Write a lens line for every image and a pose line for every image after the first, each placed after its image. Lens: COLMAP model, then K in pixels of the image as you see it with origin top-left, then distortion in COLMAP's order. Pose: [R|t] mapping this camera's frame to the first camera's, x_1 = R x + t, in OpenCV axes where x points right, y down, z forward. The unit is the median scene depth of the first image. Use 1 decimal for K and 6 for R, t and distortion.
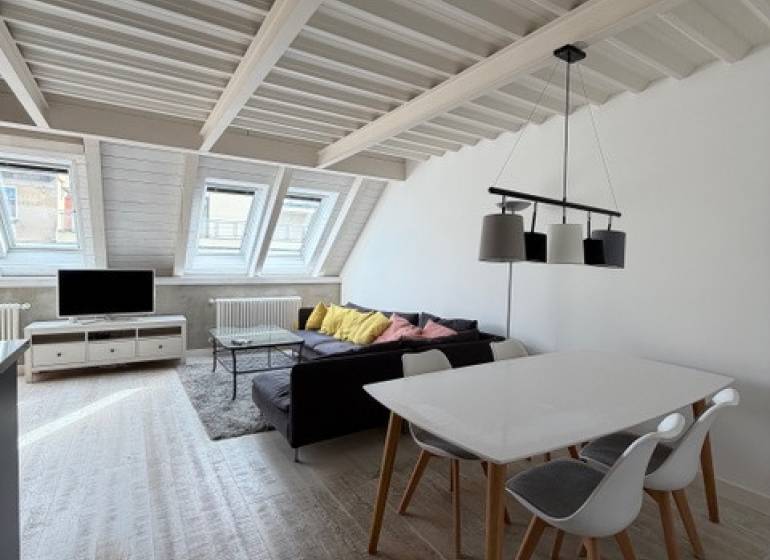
lens RADIAL K [[403.4, 0, 380.9], [0, 403.4, 277.3], [0, 0, 1]] dist [0.002329, -0.001340]
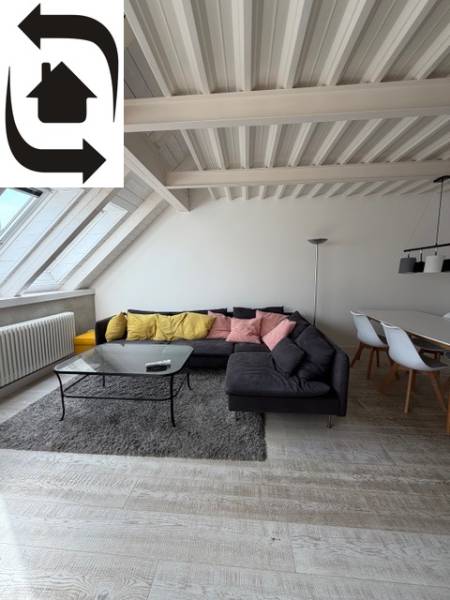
lens RADIAL K [[236.7, 0, 224.3], [0, 236.7, 300.9], [0, 0, 1]] dist [0.000782, 0.000201]
pose [[0.598364, -0.124610, 0.791475, -0.858752], [0.044944, 0.991497, 0.122123, -0.063627], [-0.799963, -0.037502, 0.598877, 0.712358]]
